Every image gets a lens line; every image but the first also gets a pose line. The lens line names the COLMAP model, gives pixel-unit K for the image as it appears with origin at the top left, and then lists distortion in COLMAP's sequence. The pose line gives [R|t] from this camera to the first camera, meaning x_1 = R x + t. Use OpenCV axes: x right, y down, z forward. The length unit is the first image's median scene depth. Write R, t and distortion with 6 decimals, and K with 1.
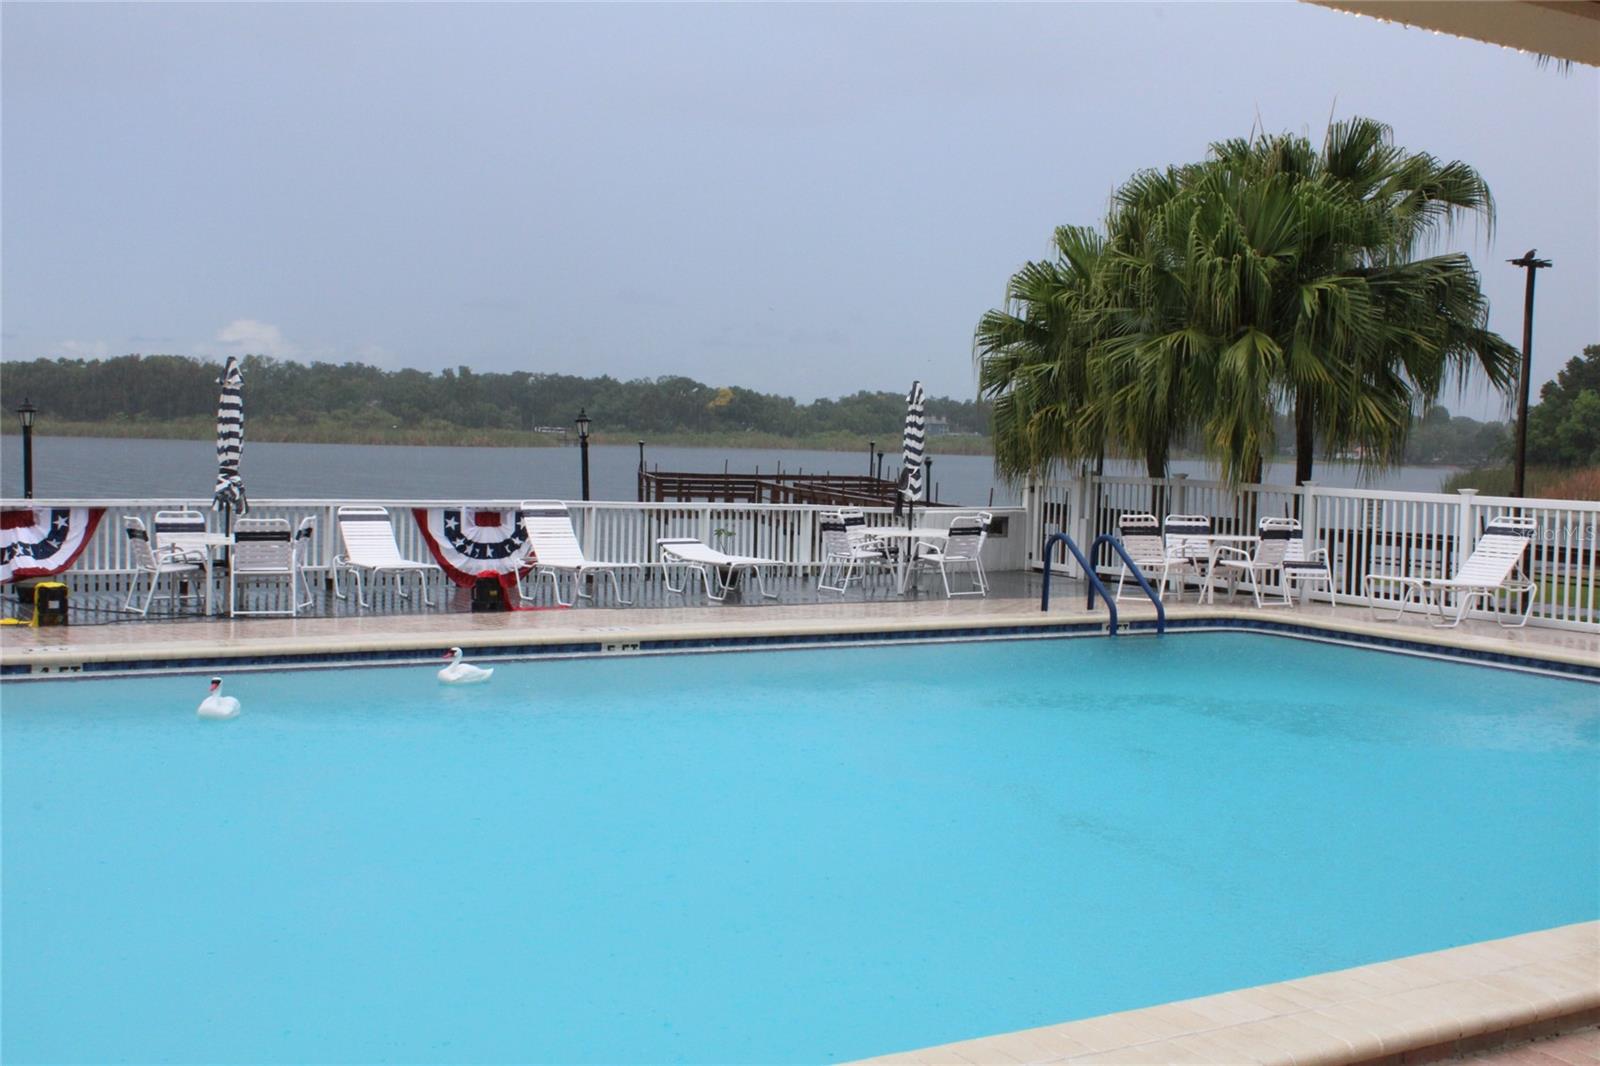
lens RADIAL K [[1817.6, 0, 800.0], [0, 1817.6, 533.0], [0, 0, 1]] dist [-0.121451, 0.184393]
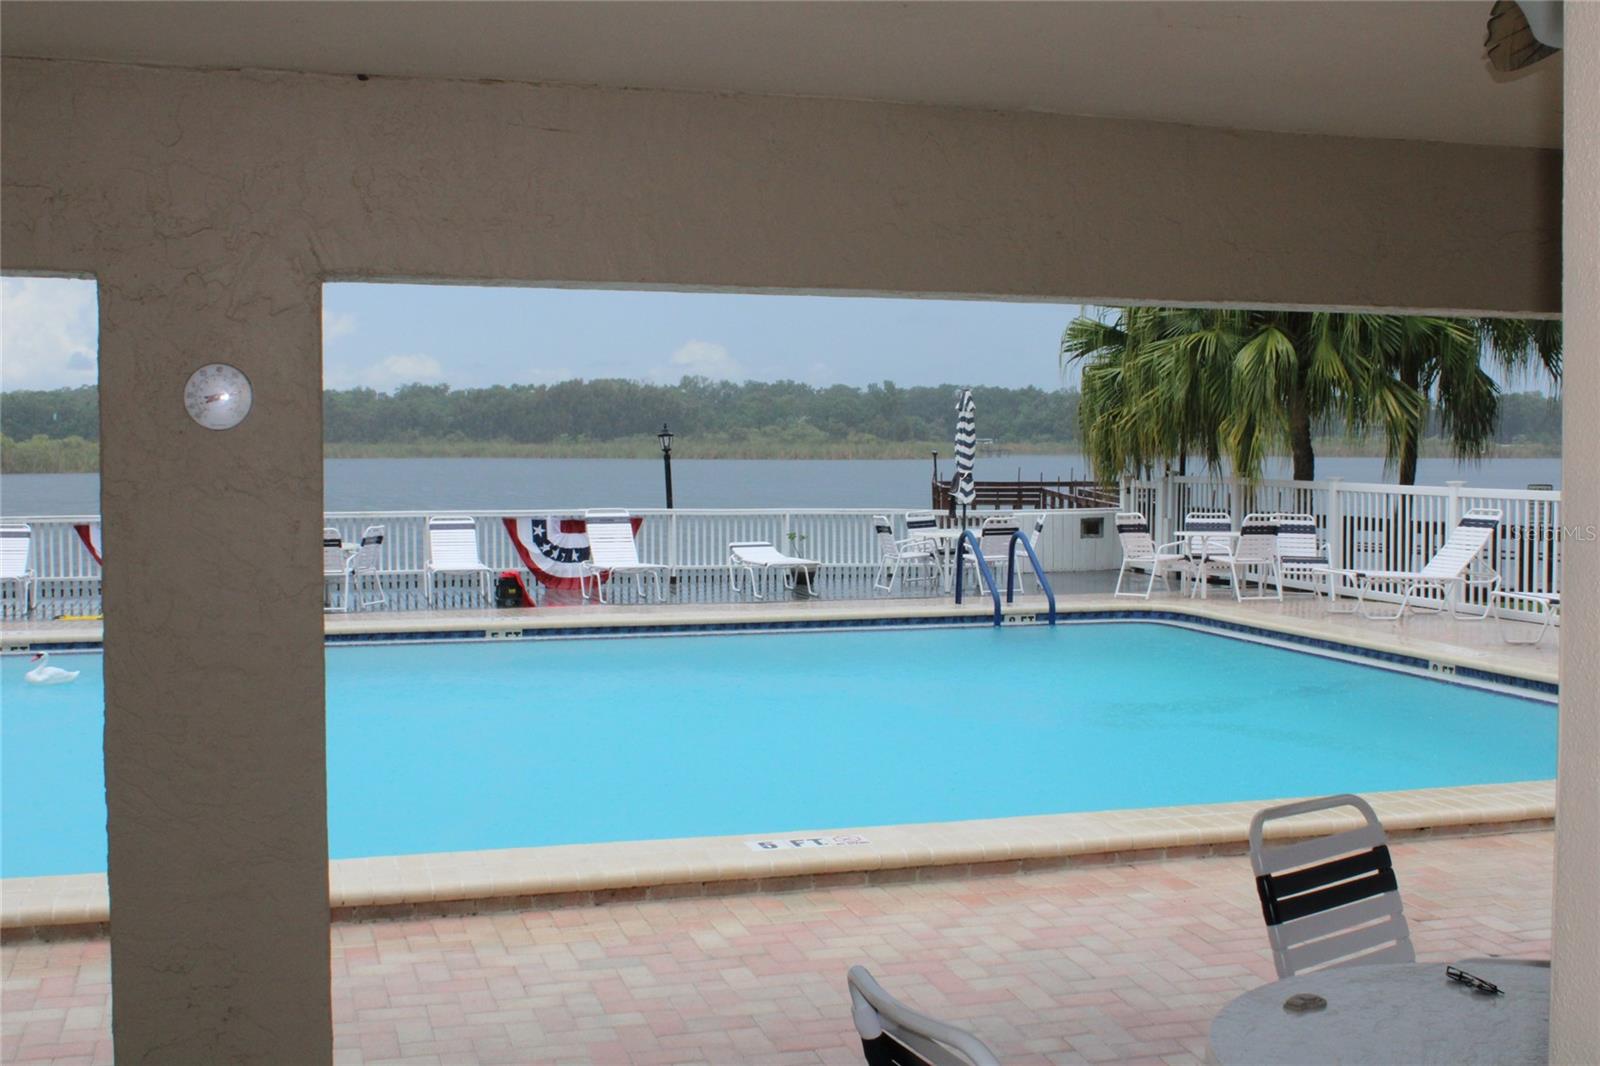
lens RADIAL K [[1817.6, 0, 800.0], [0, 1817.6, 533.0], [0, 0, 1]] dist [-0.121451, 0.184393]
pose [[0.970058, -0.013484, -0.242500, 0.223203], [0.012084, 0.999901, -0.007262, 0.005842], [0.242574, 0.004115, 0.970124, -0.040667]]
